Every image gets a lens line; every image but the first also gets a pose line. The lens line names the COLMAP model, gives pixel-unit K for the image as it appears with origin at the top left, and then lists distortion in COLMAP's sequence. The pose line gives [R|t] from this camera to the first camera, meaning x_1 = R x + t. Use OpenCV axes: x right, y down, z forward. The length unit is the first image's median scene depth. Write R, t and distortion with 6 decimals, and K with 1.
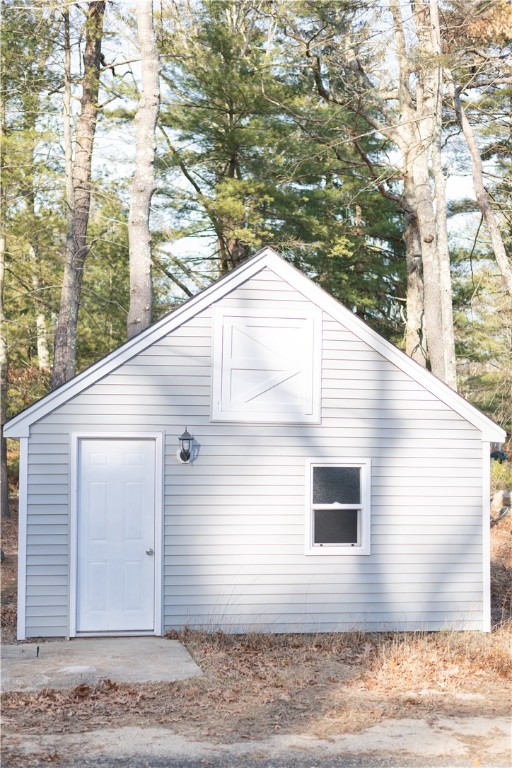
lens RADIAL K [[1090.9, 0, 256.0], [0, 1090.9, 384.0], [0, 0, 1]] dist [-0.016094, 0.016184]
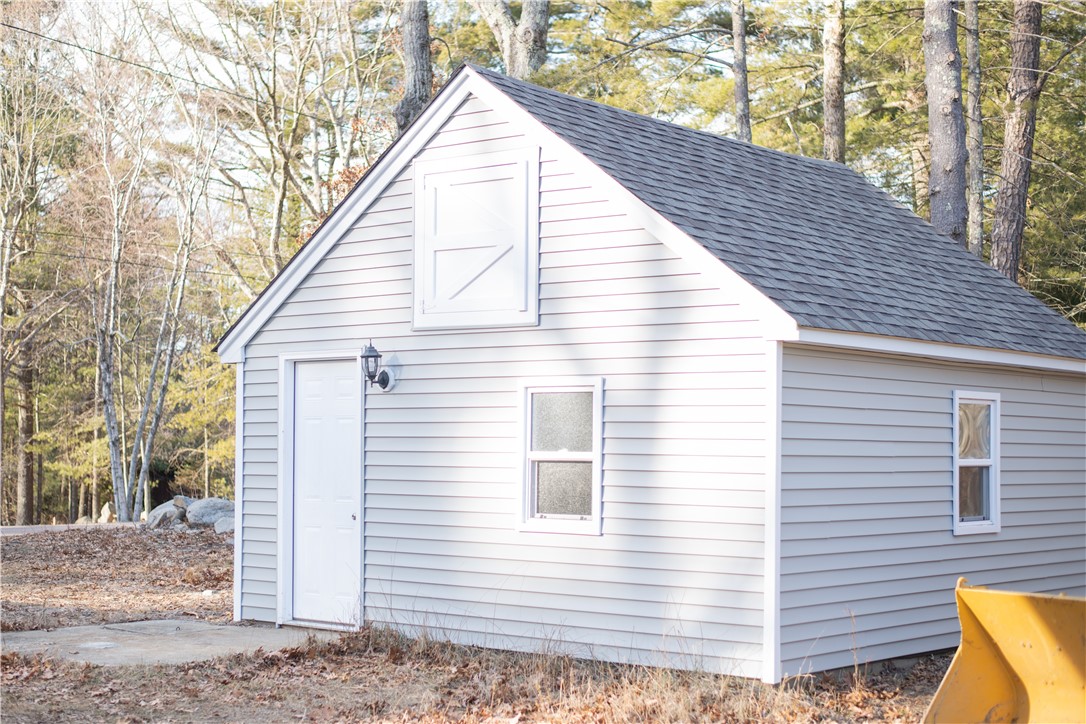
lens RADIAL K [[1542.6, 0, 543.0], [0, 1542.6, 362.0], [0, 0, 1]] dist [-0.016094, 0.016184]
pose [[0.691150, -0.035209, -0.721854, 0.709126], [0.068532, 0.997505, 0.016963, 0.043423], [0.719455, -0.061194, 0.691838, 0.387480]]
